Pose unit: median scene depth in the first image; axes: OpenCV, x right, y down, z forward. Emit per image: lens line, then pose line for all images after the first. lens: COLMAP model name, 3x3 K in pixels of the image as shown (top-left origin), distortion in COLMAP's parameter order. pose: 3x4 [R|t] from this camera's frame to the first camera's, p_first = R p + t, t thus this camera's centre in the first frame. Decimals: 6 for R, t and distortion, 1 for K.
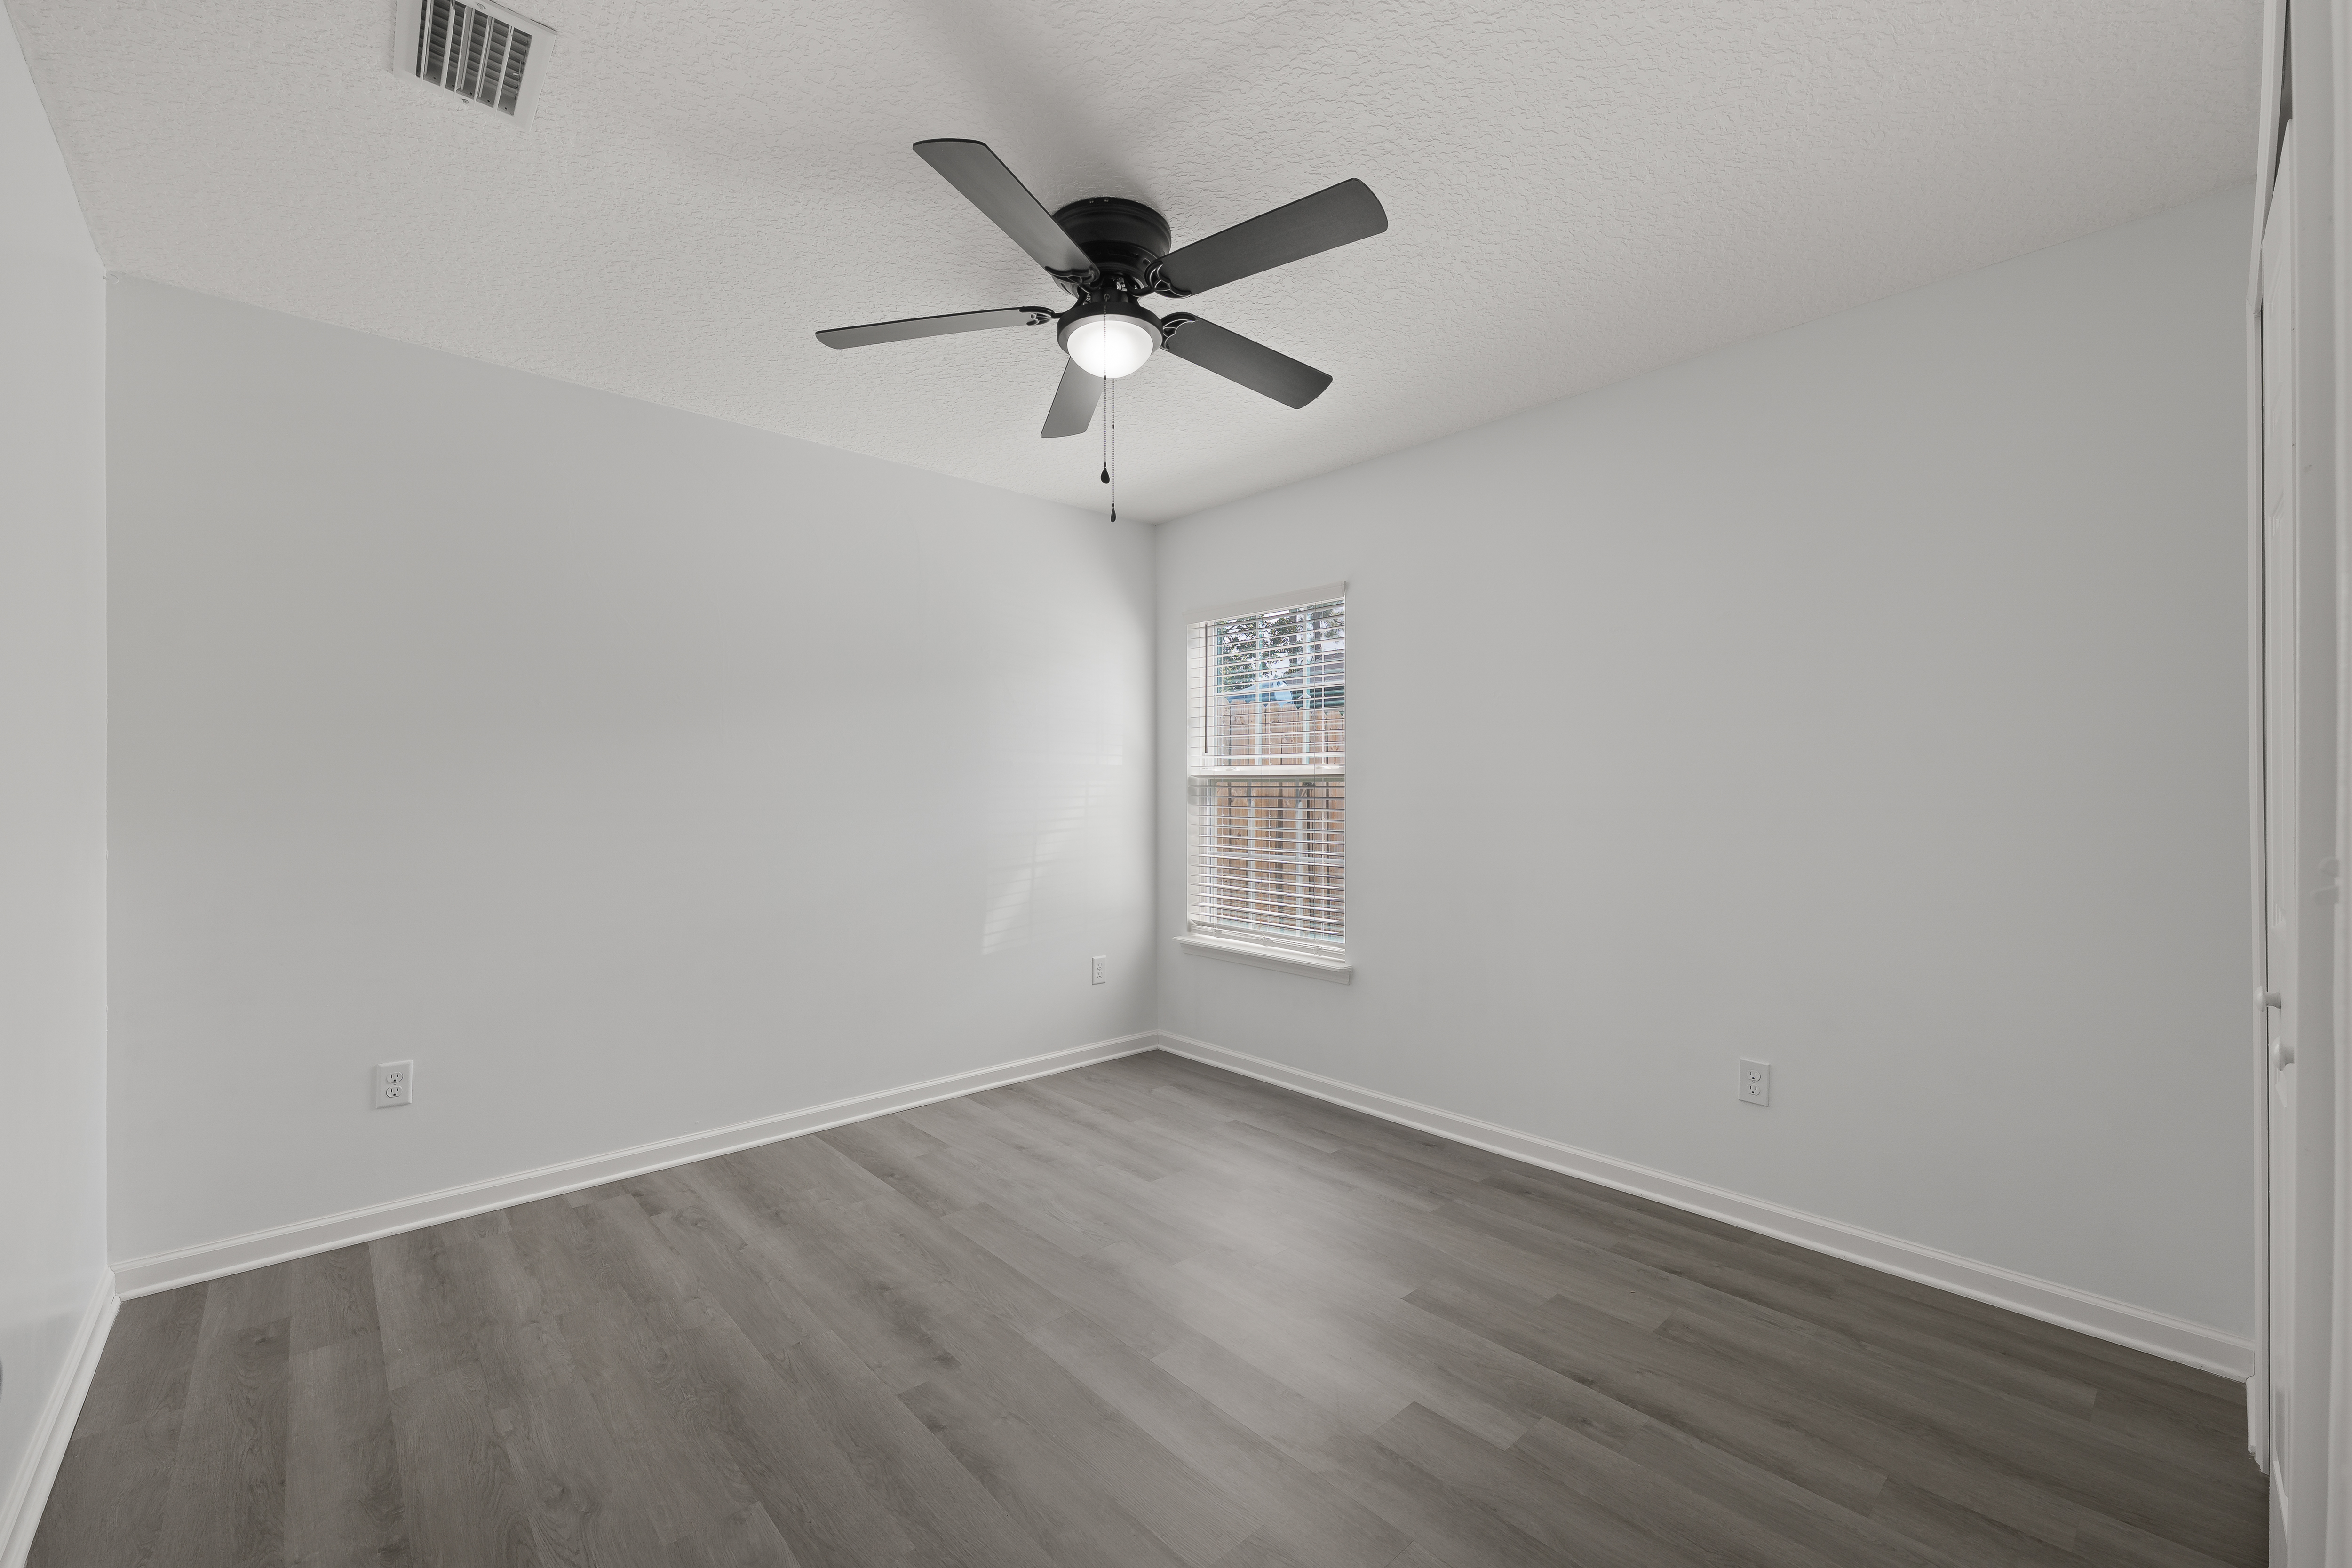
lens RADIAL K [[959.6, 0, 1176.0], [0, 959.6, 784.0], [0, 0, 1]] dist [0.000470, 0.000059]
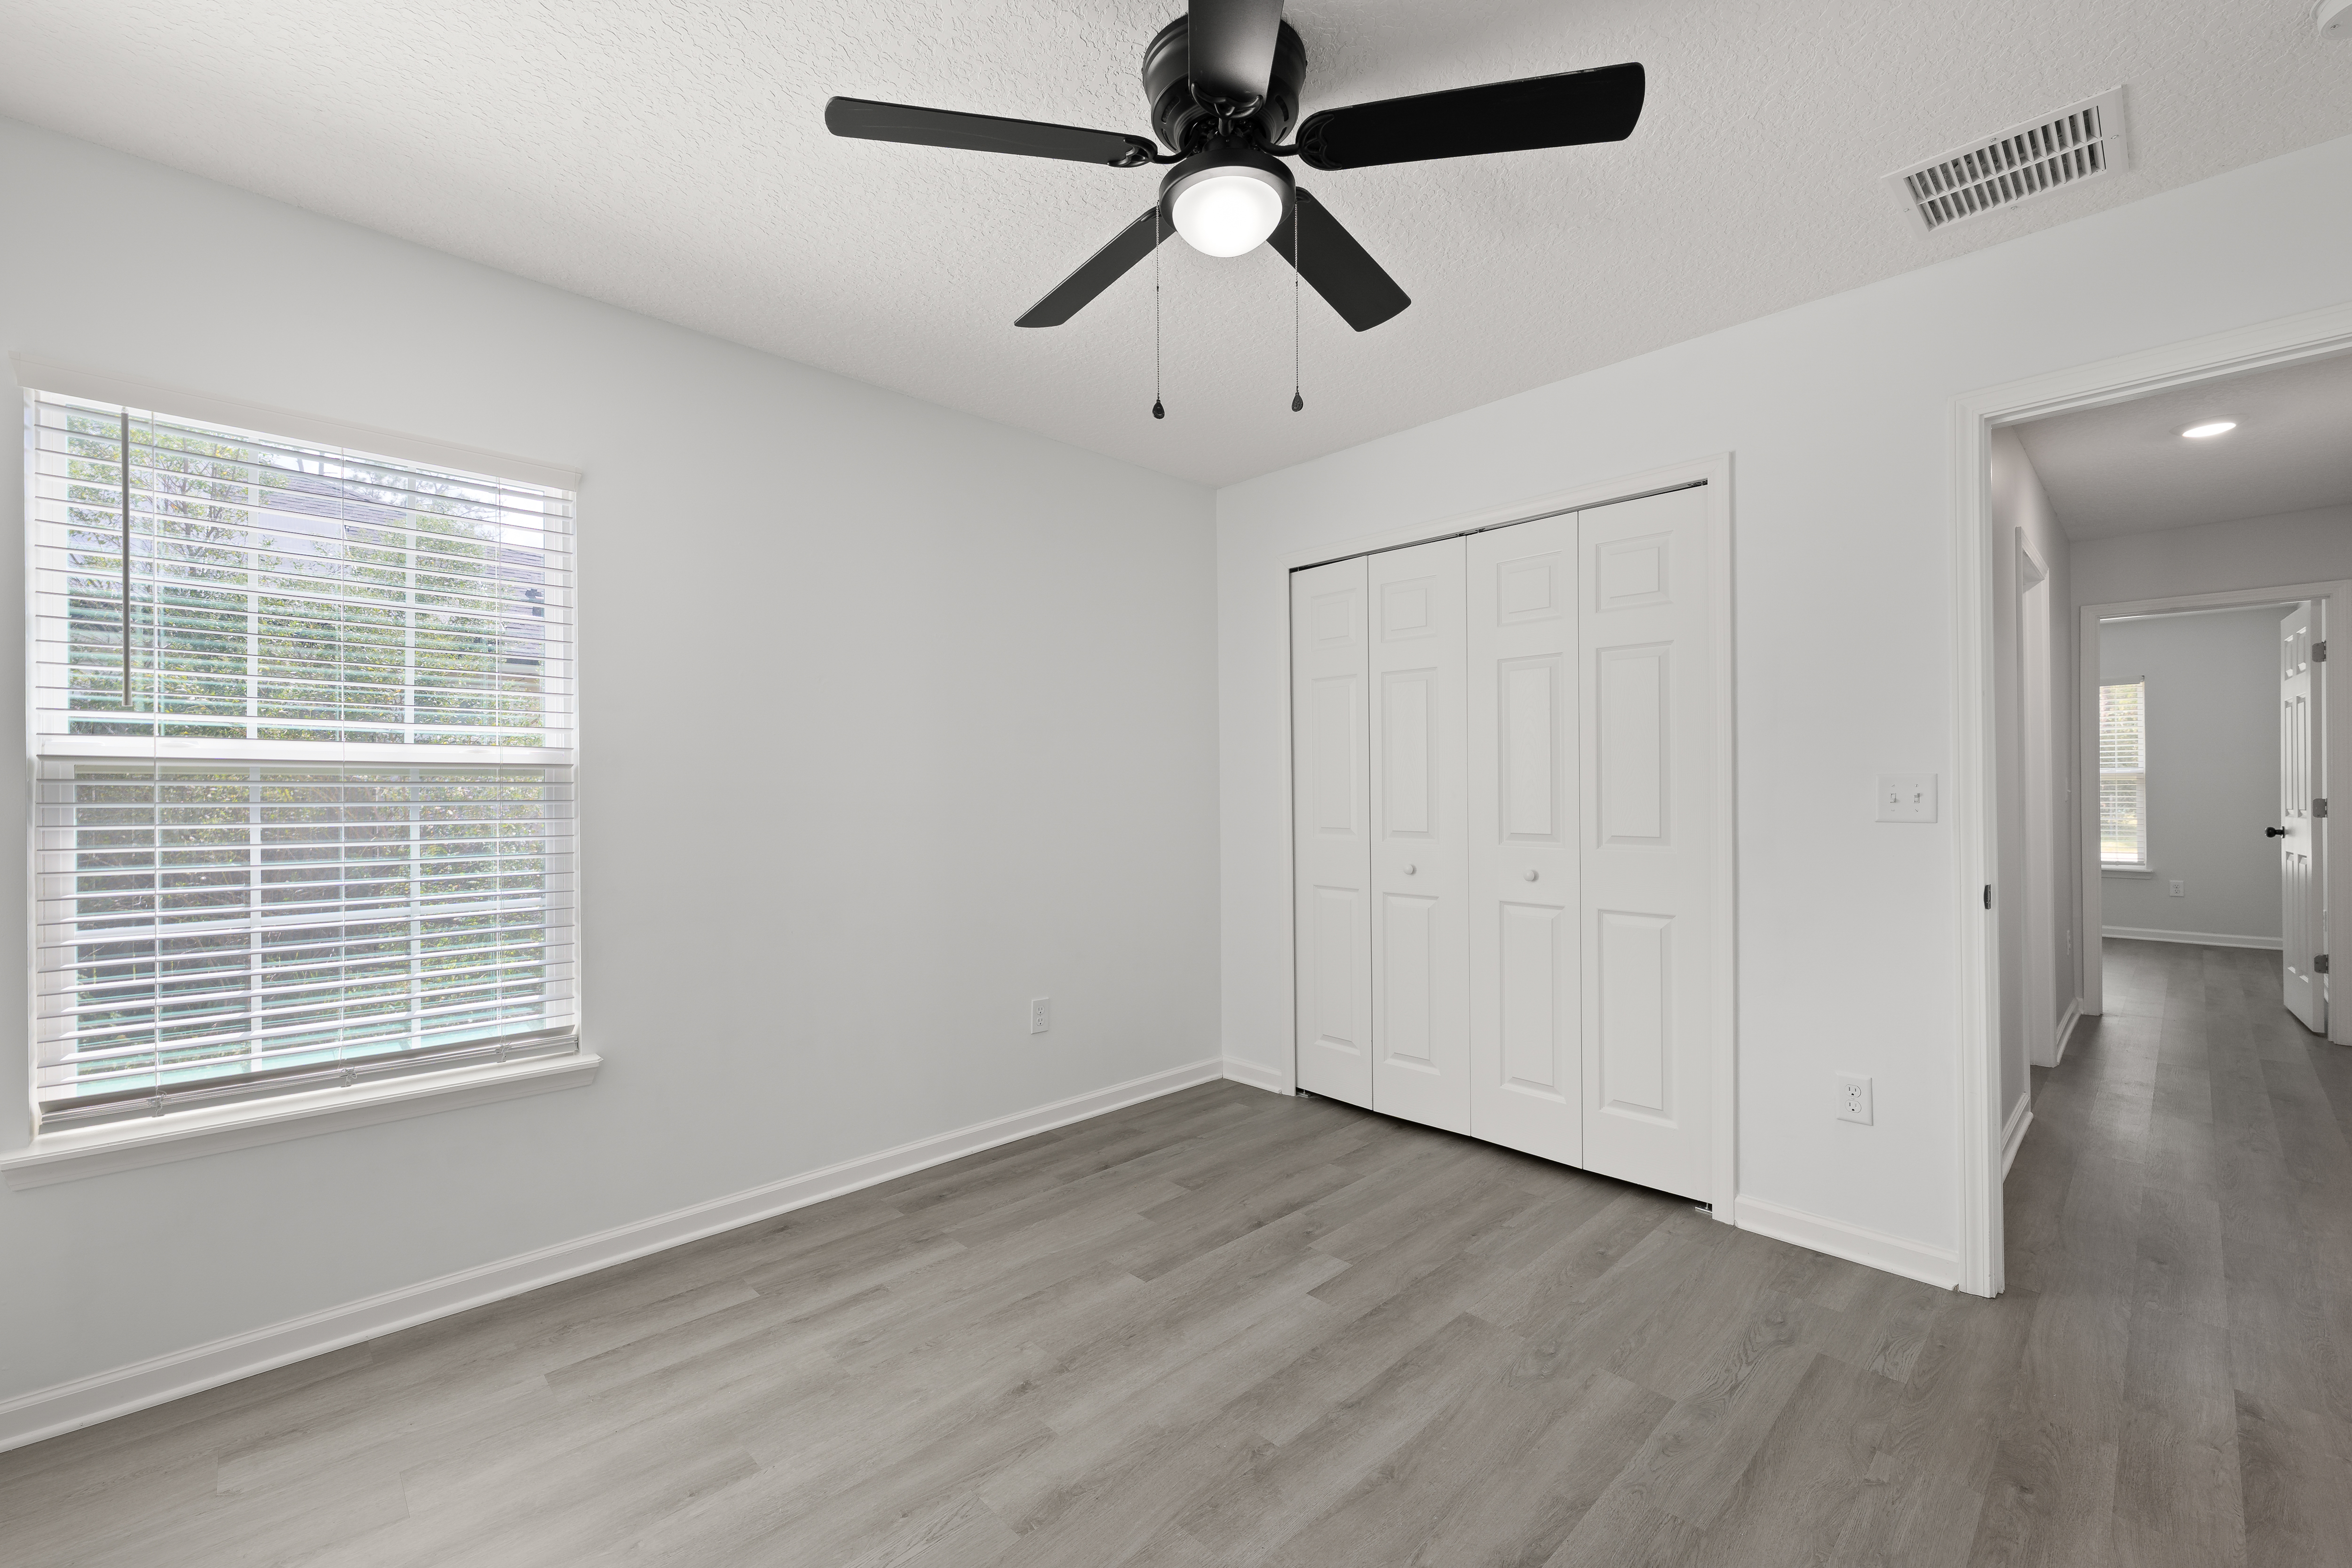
lens RADIAL K [[959.6, 0, 1176.0], [0, 959.6, 784.0], [0, 0, 1]] dist [0.000470, 0.000059]
pose [[-0.031546, 0.003761, 0.999495, -0.685987], [-0.001850, 0.999991, -0.003821, 0.007208], [-0.999501, -0.001970, -0.031539, 0.867297]]
